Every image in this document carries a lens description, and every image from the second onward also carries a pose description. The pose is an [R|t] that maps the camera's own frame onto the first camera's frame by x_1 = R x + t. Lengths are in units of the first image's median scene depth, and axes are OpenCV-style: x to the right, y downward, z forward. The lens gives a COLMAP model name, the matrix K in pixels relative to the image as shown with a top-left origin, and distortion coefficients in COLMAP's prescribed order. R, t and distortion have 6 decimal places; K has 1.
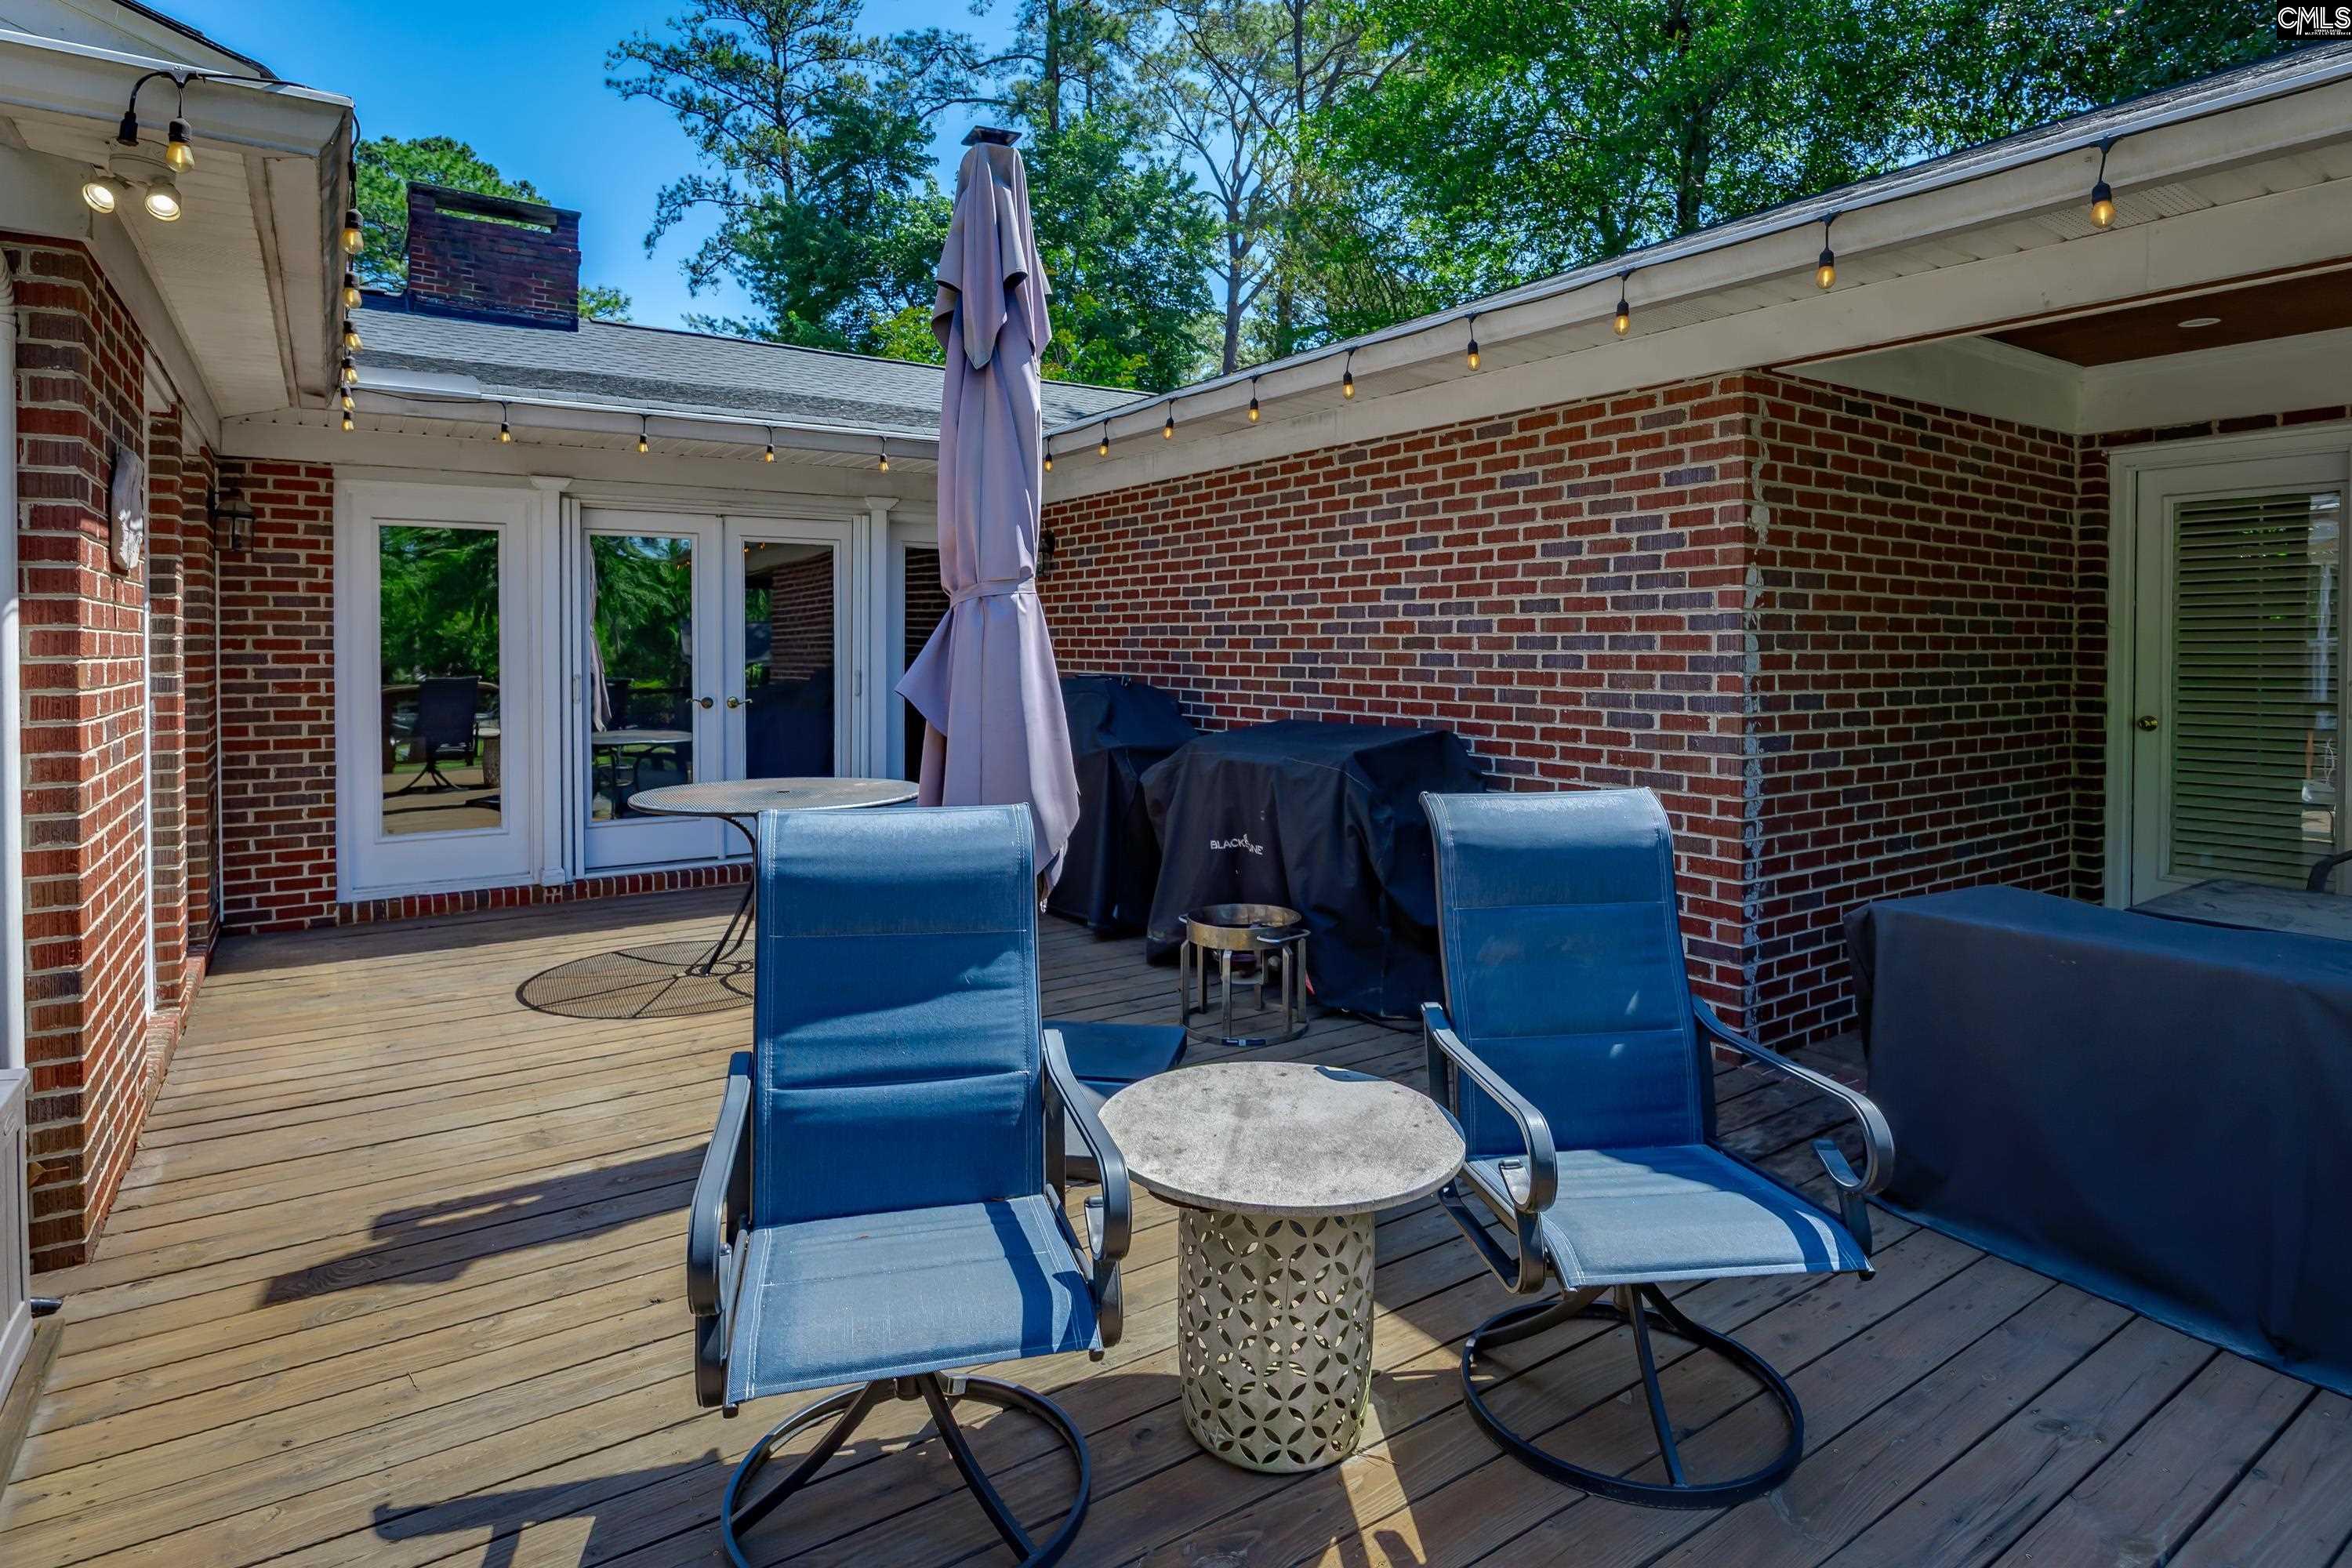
lens RADIAL K [[1199.2, 0, 1187.8], [0, 1199.2, 657.7], [0, 0, 1]] dist [-0.009045, 0.001654]
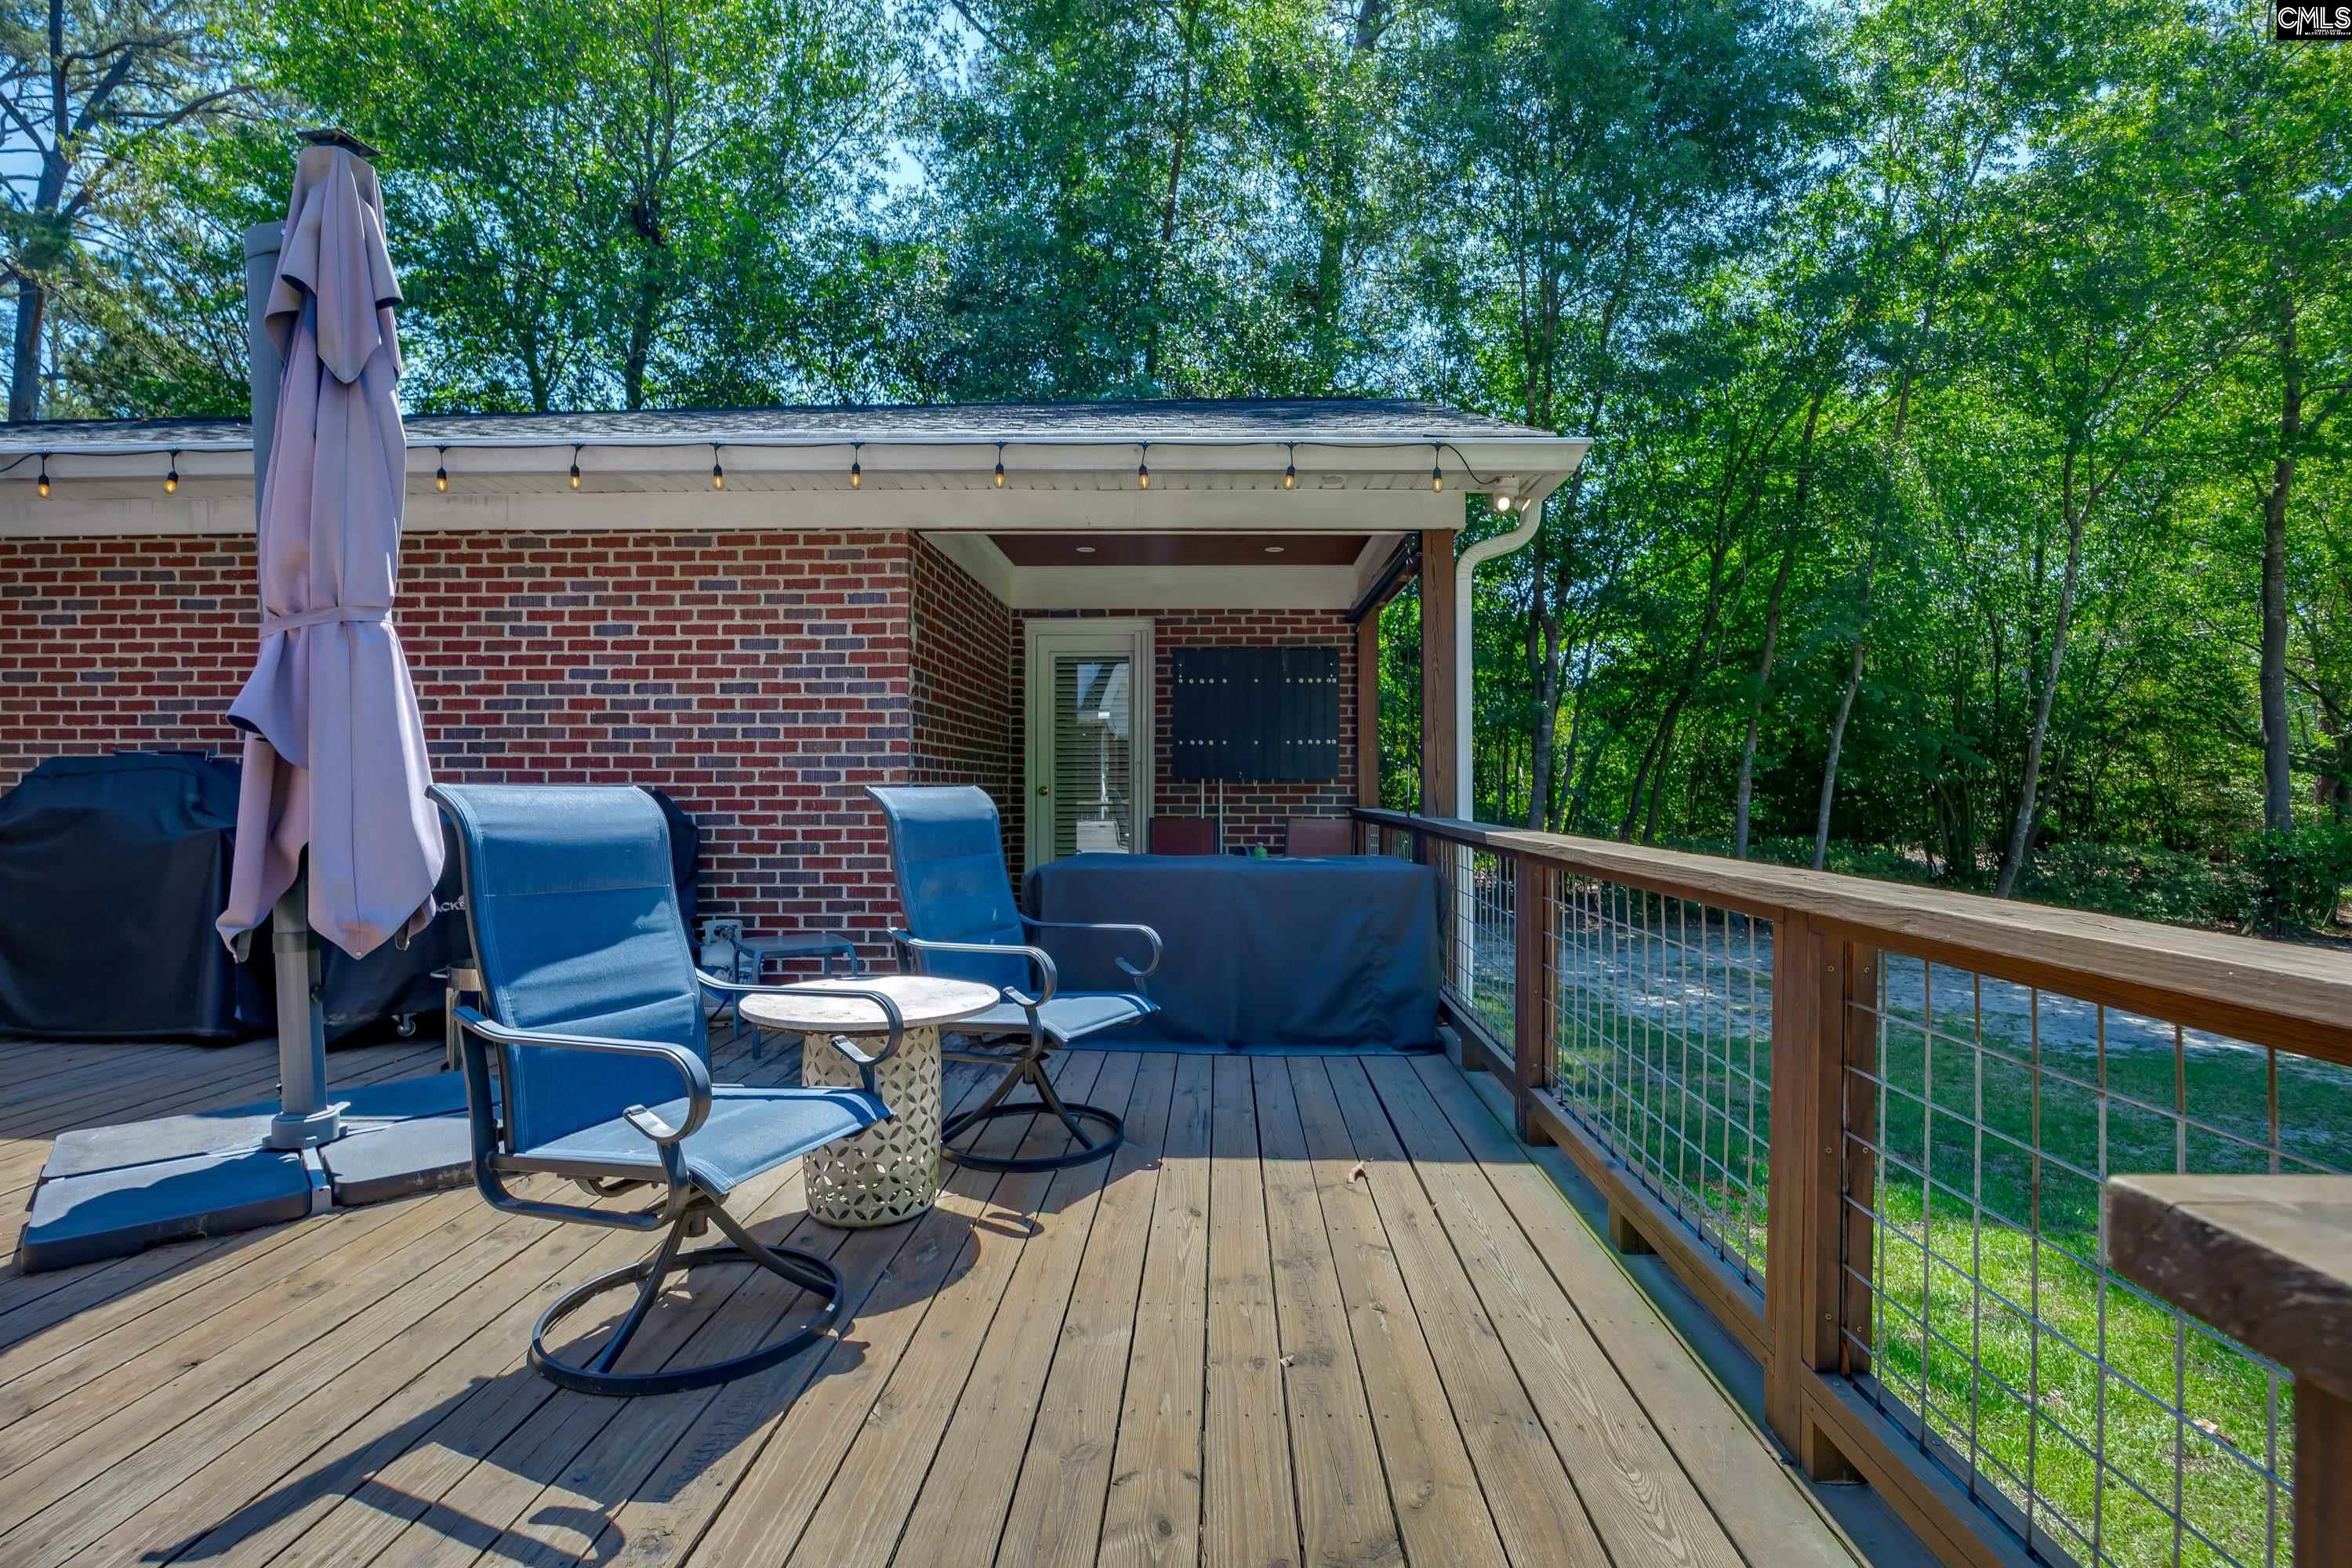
lens RADIAL K [[1102.3, 0, 1155.4], [0, 1102.3, 784.7], [0, 0, 1]] dist [-0.011062, 0.000890]
pose [[0.598783, -0.001201, 0.800910, -0.354117], [0.011006, 0.999917, -0.006729, 0.067515], [-0.800835, 0.012844, 0.598747, -0.027509]]
